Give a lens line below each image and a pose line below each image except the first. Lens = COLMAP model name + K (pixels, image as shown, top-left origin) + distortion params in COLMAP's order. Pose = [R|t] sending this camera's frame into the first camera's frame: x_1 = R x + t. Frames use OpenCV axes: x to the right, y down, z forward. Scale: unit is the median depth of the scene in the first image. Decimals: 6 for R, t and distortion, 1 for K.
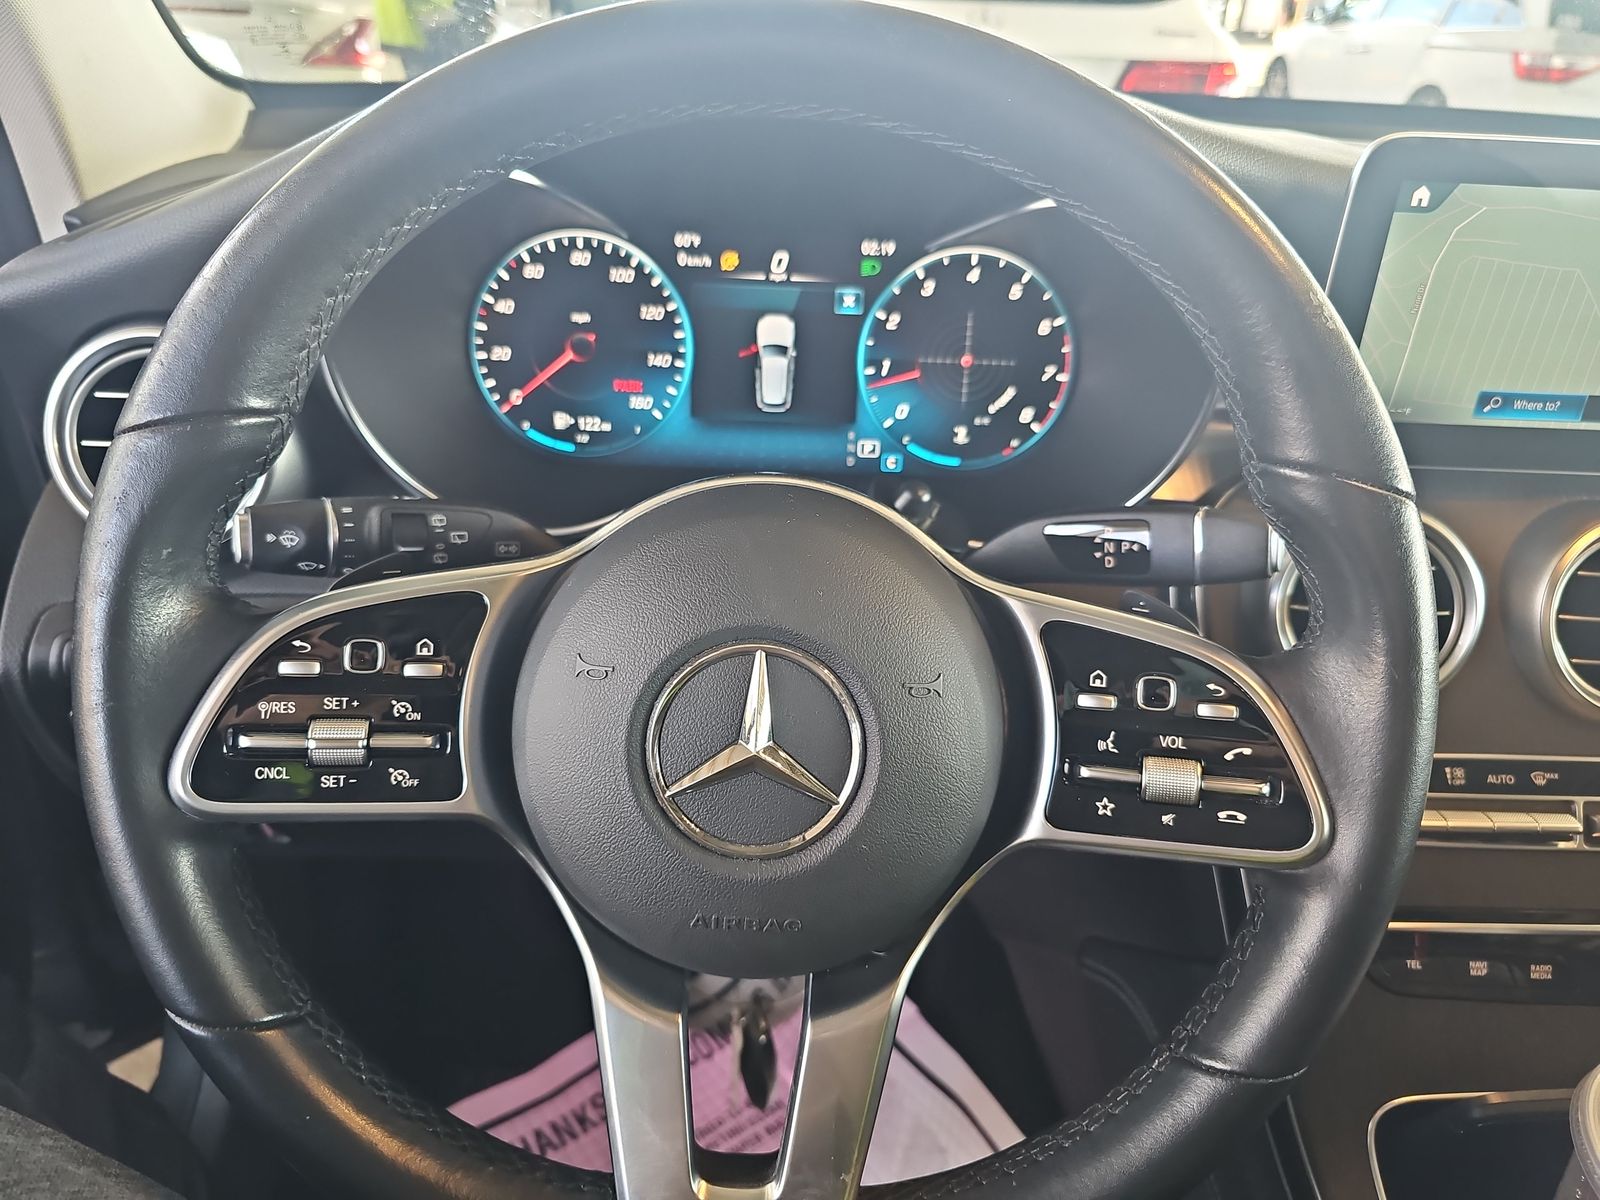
lens RADIAL K [[1069.3, 0, 772.4], [0, 1069.3, 605.5], [0, 0, 1]] dist [0.030393, -0.040700]
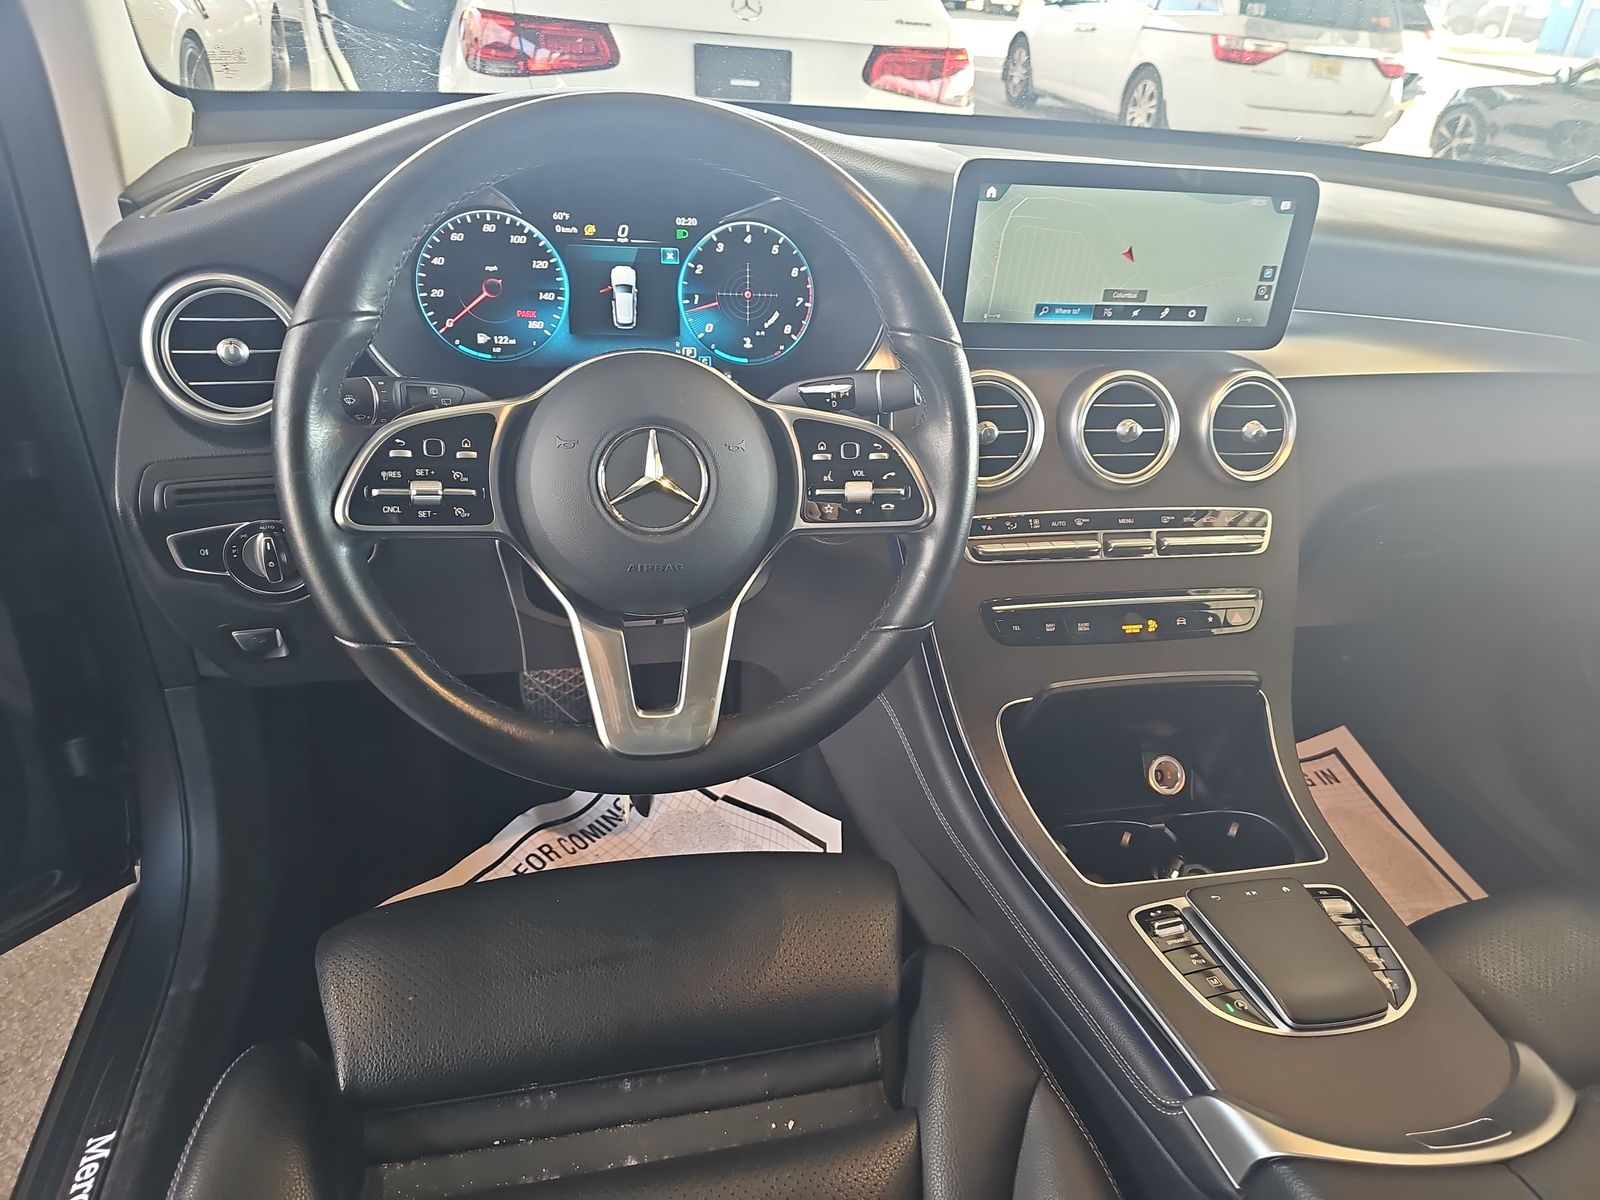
lens RADIAL K [[1069.3, 0, 804.3], [0, 1069.3, 604.9], [0, 0, 1]] dist [0.030393, -0.040700]
pose [[0.976171, -0.074089, 0.203964, -0.093819], [0.068016, 0.997011, 0.036636, 0.177799], [-0.206069, -0.021890, 0.978293, -0.574968]]
